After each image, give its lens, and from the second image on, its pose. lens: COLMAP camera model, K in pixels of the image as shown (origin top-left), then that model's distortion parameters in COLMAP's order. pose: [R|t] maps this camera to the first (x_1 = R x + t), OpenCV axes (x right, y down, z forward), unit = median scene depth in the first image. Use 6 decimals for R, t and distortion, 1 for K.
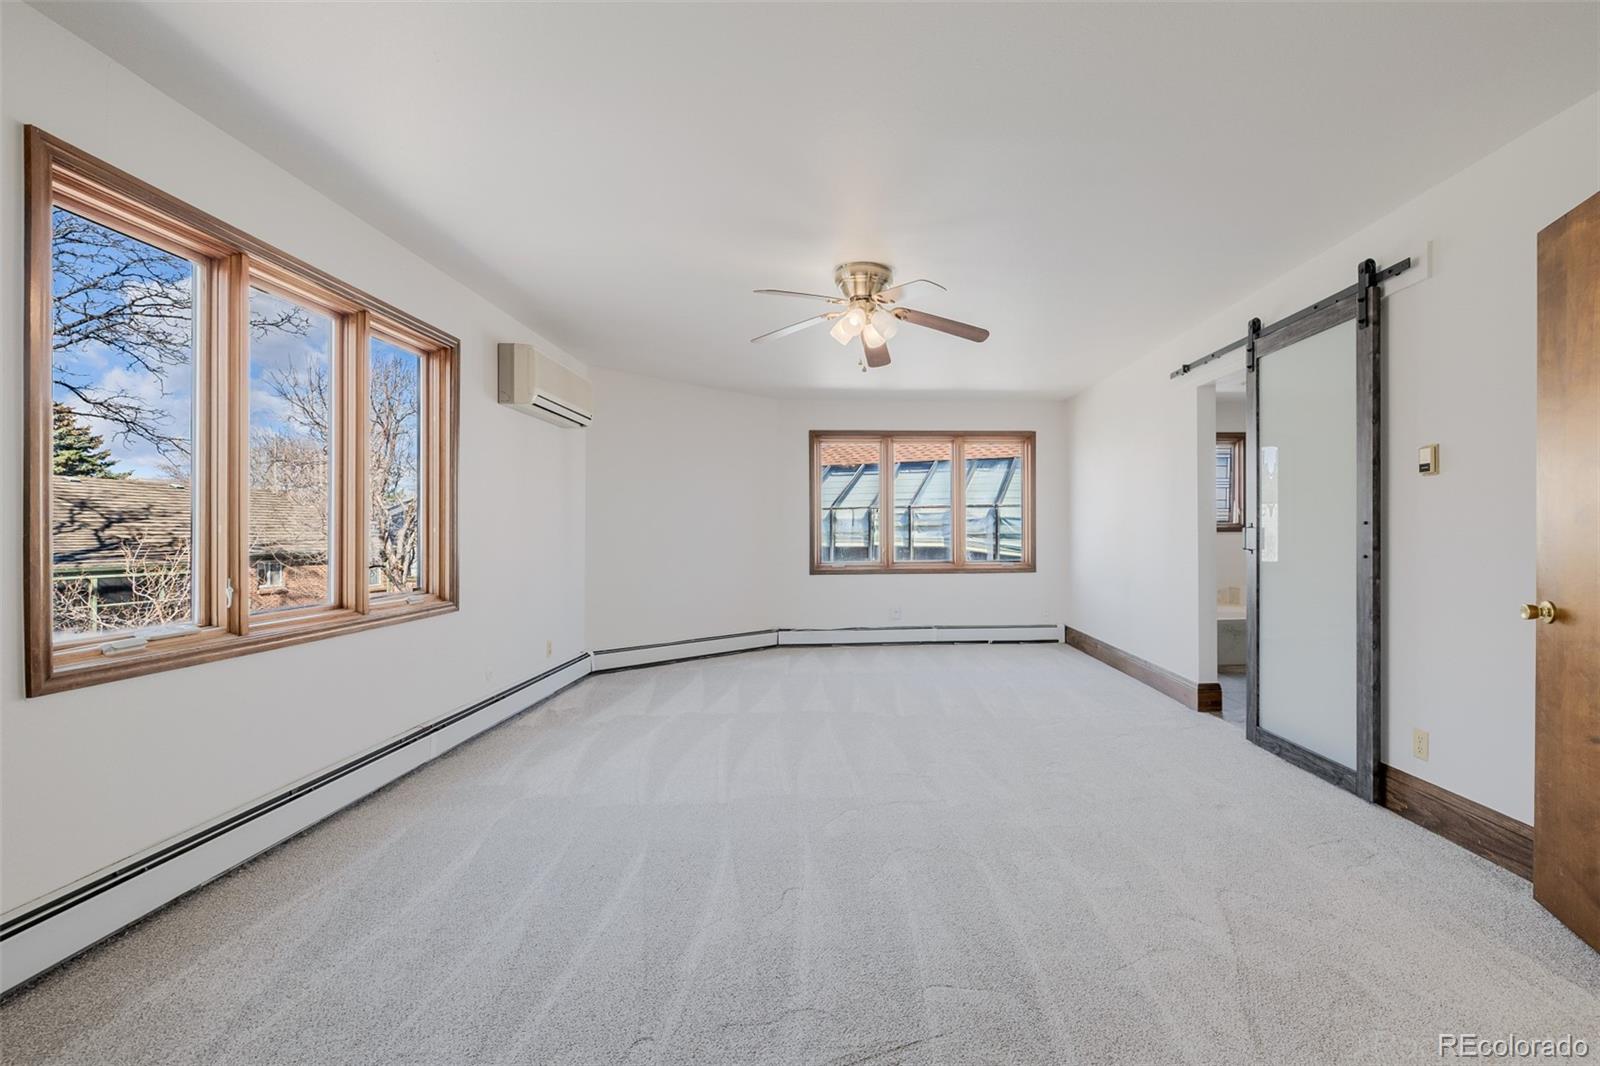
lens RADIAL K [[677.2, 0, 793.1], [0, 677.2, 527.1], [0, 0, 1]] dist [0.004714, -0.000598]
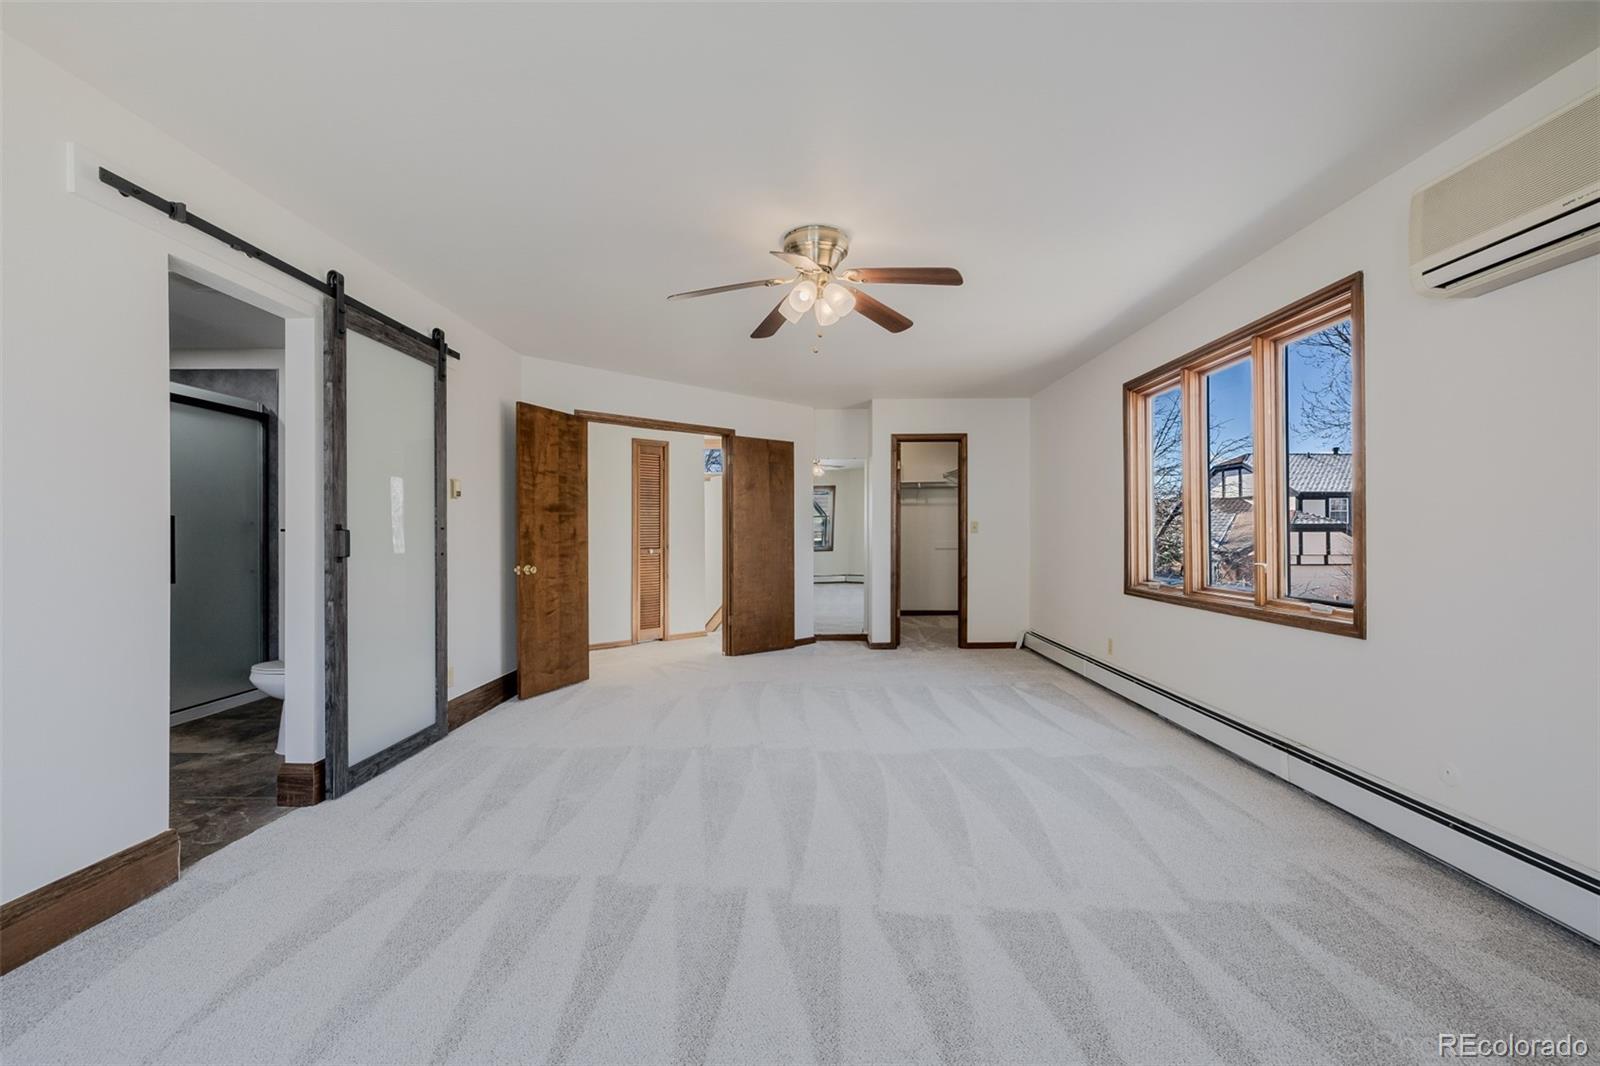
lens RADIAL K [[677.2, 0, 802.9], [0, 677.2, 532.1], [0, 0, 1]] dist [0.004714, -0.000598]
pose [[-0.998936, 0.004561, -0.045882, 0.174247], [0.004634, 0.999988, -0.001487, 0.006853], [0.045875, -0.001698, -0.998946, 1.999892]]
